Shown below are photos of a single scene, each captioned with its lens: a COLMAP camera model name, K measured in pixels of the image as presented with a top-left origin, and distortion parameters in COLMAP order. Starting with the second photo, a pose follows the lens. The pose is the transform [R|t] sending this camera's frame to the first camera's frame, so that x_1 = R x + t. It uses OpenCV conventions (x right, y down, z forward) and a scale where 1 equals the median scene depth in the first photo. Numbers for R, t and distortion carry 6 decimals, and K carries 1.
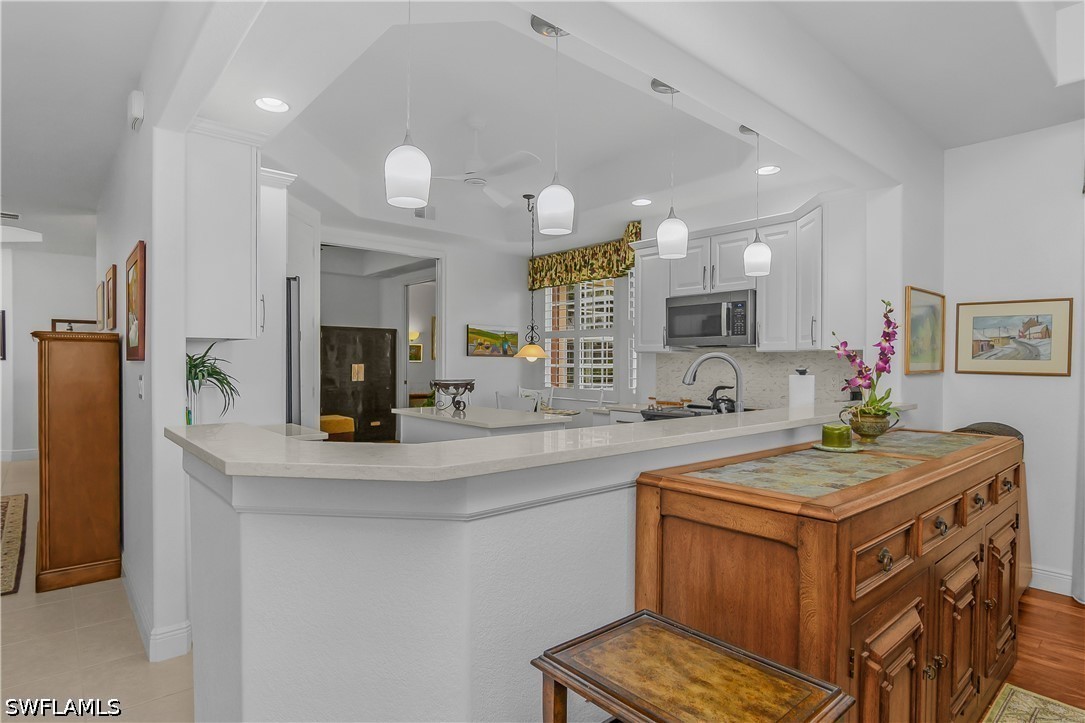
lens RADIAL K [[566.8, 0, 541.4], [0, 566.8, 372.0], [0, 0, 1]] dist [-0.015484, 0.001071]
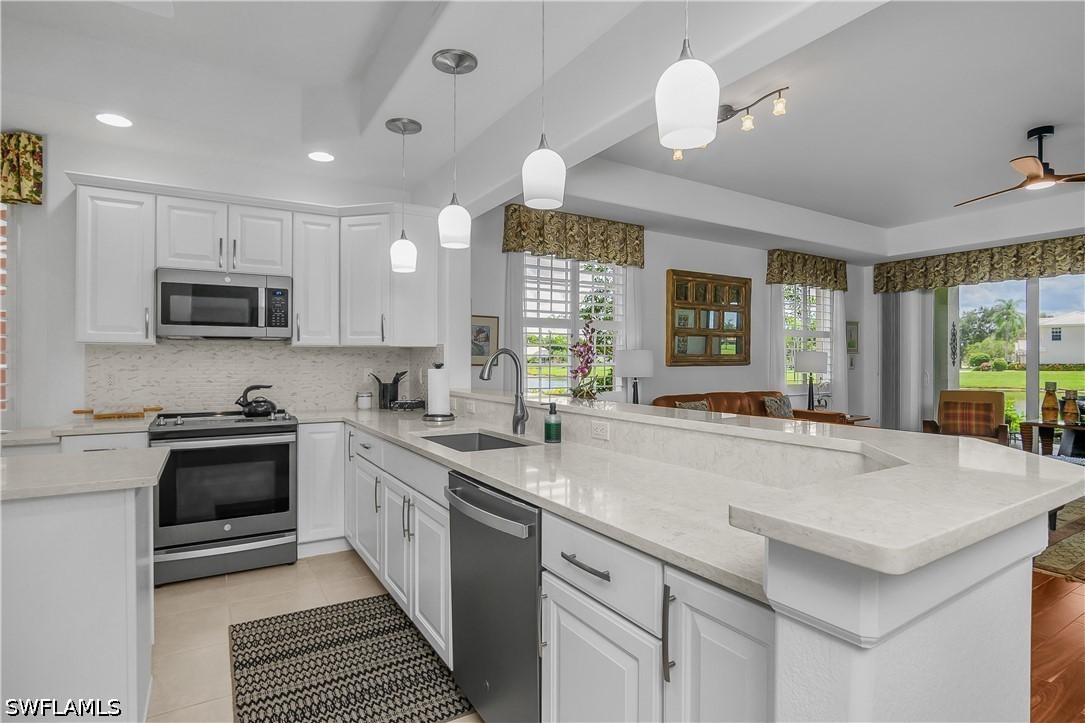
lens RADIAL K [[540.5, 0, 542.3], [0, 540.5, 359.9], [0, 0, 1]] dist [-0.021890, 0.005920]
pose [[0.178749, -0.005944, 0.983877, -0.312712], [0.019307, 0.999810, 0.002533, -0.005923], [-0.983705, 0.018543, 0.178830, 0.343452]]
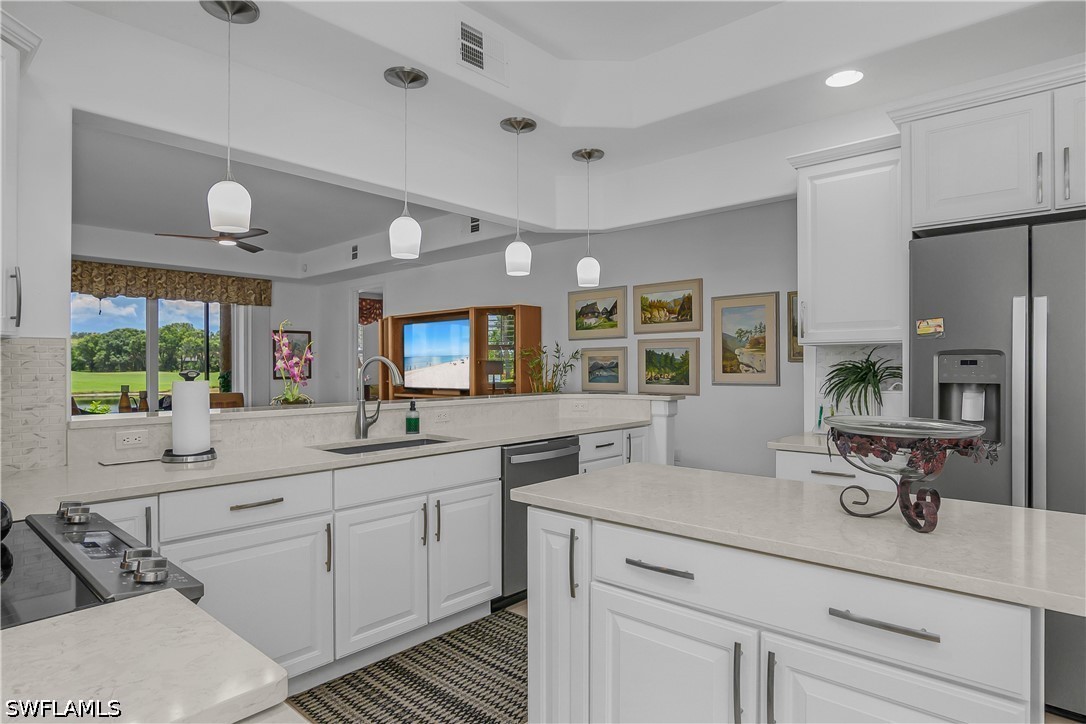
lens RADIAL K [[608.6, 0, 534.6], [0, 608.6, 368.4], [0, 0, 1]] dist [-0.015163, -0.000234]
pose [[-0.994229, -0.004467, -0.107183, 0.065306], [-0.006776, 0.999753, 0.021189, -0.016844], [0.107062, 0.021793, -0.994014, 1.034869]]
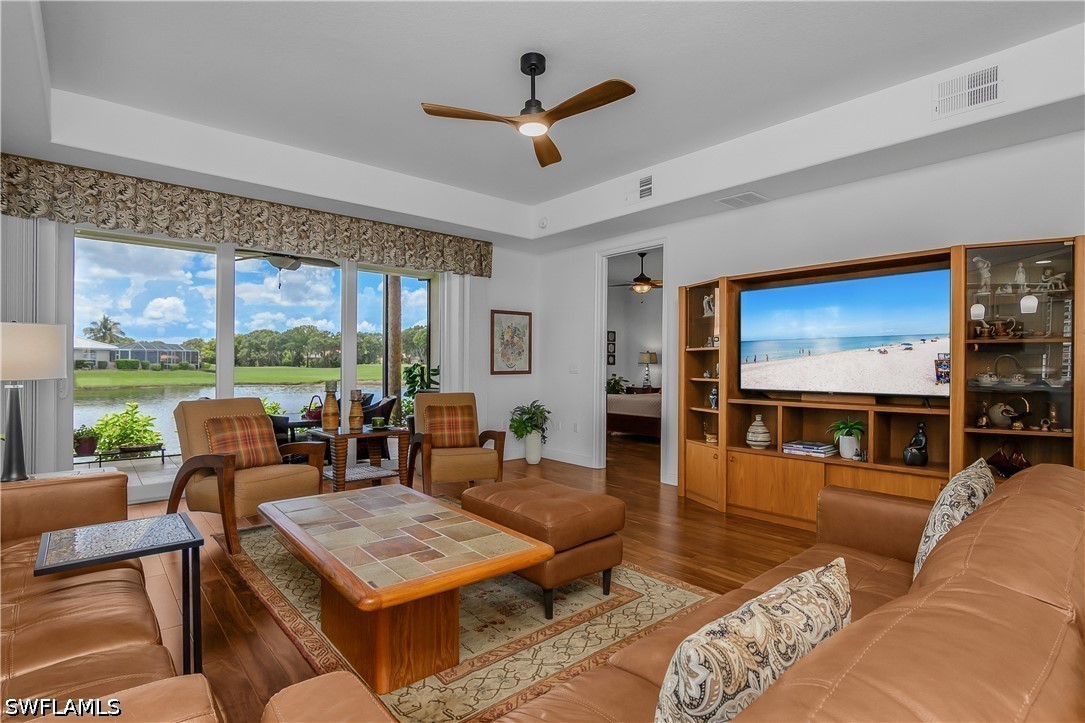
lens RADIAL K [[540.5, 0, 536.7], [0, 540.5, 363.6], [0, 0, 1]] dist [-0.021890, 0.005920]
pose [[-0.999815, -0.014616, 0.012468, 0.515543], [-0.014415, 0.999768, 0.016016, 0.013274], [-0.012699, 0.015834, -0.999794, 0.390244]]
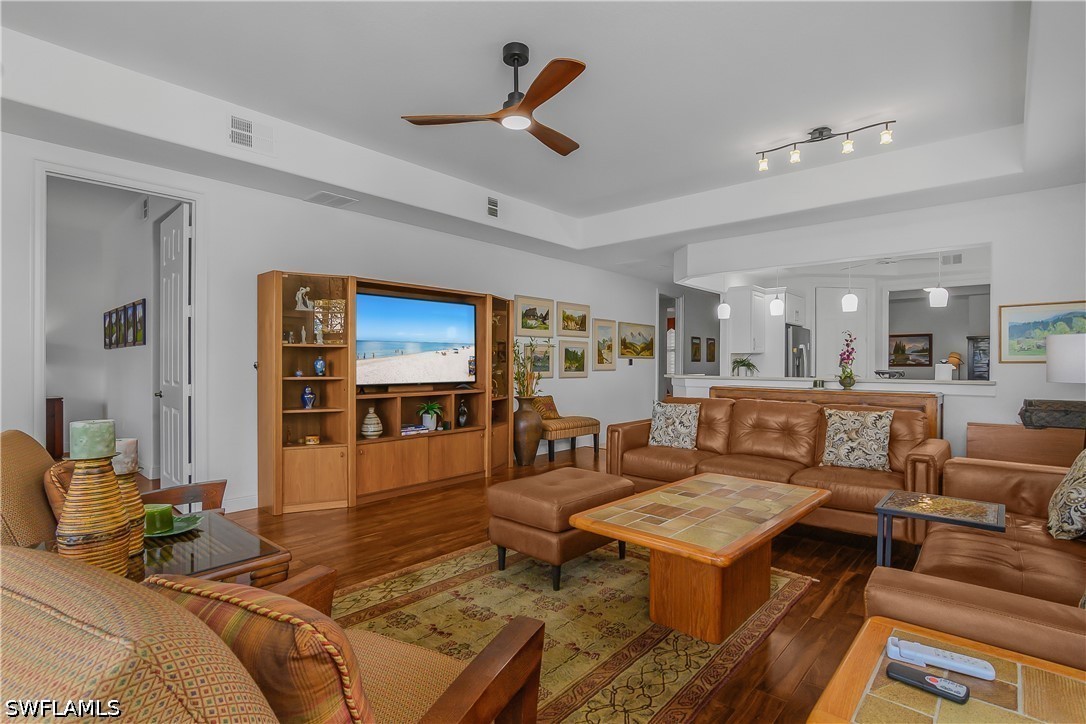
lens RADIAL K [[541.0, 0, 534.4], [0, 541.0, 362.5], [0, 0, 1]] dist [-0.021890, 0.005920]
pose [[0.112472, -0.010903, -0.993595, 1.100908], [-0.023135, 0.999640, -0.013589, 0.029041], [0.993386, 0.024515, 0.112179, -0.242743]]
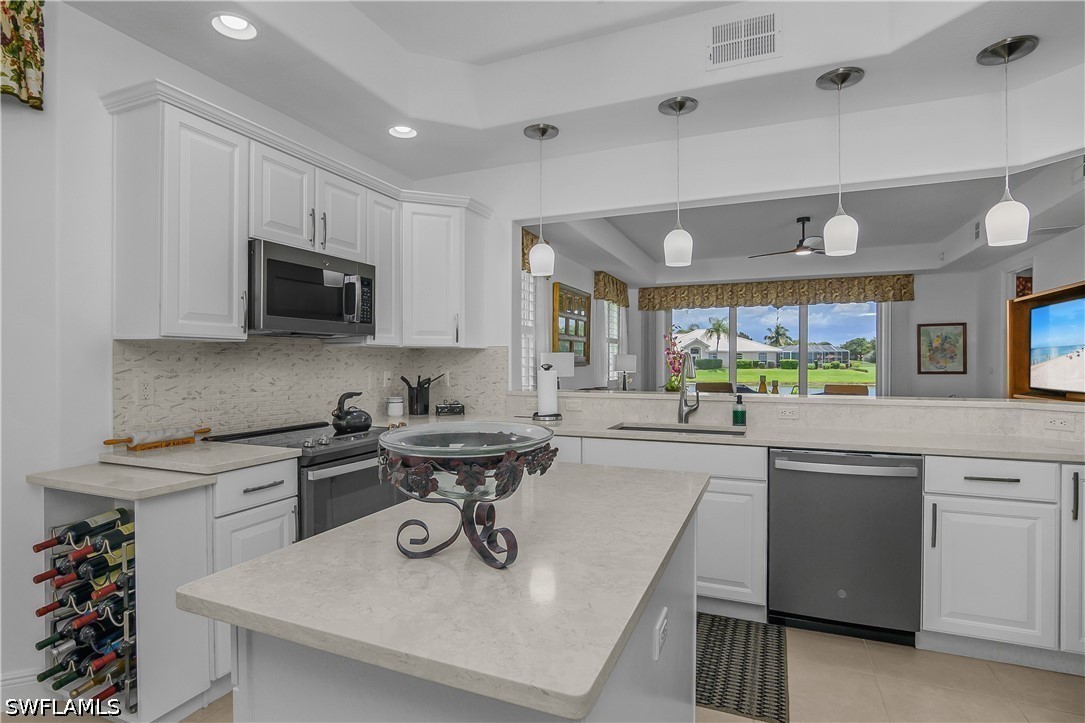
lens RADIAL K [[540.5, 0, 529.6], [0, 540.5, 365.8], [0, 0, 1]] dist [-0.021890, 0.005920]
pose [[-0.416427, -0.014262, 0.909057, -0.301766], [0.014580, 0.999644, 0.022363, -0.016441], [-0.909052, 0.022567, -0.416071, 0.851580]]
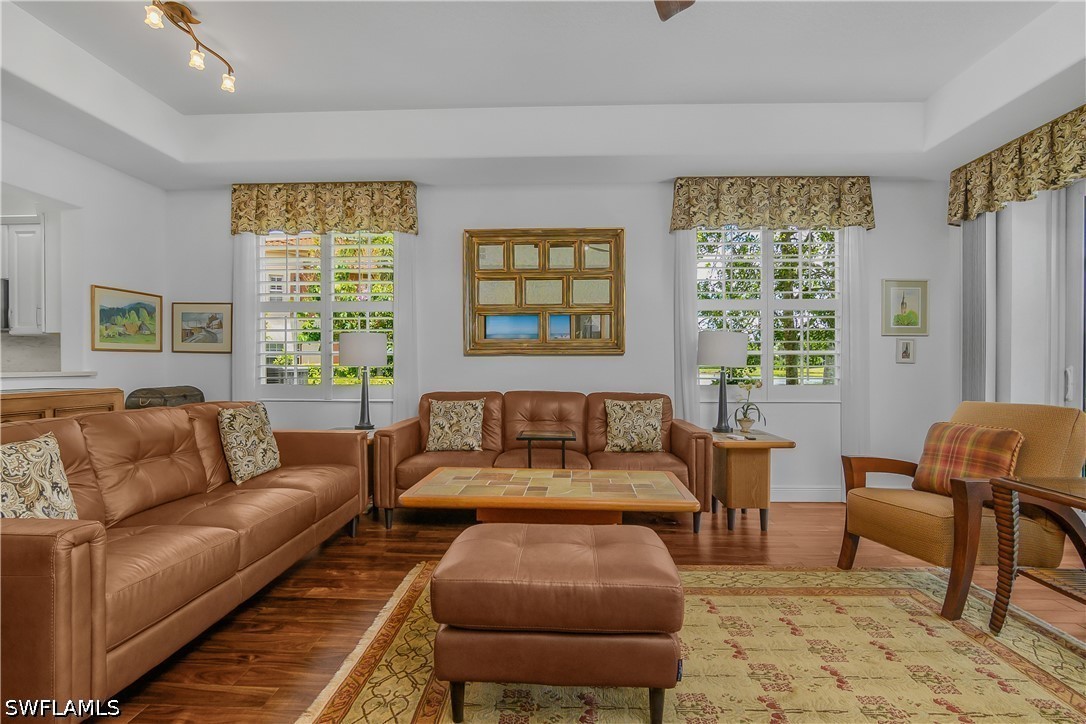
lens RADIAL K [[541.0, 0, 542.9], [0, 541.0, 365.8], [0, 0, 1]] dist [-0.021890, 0.005920]
pose [[0.690505, -0.008319, 0.723280, 0.264336], [0.017479, 0.999834, -0.005187, 0.037401], [-0.723117, 0.016224, 0.690535, -0.373074]]
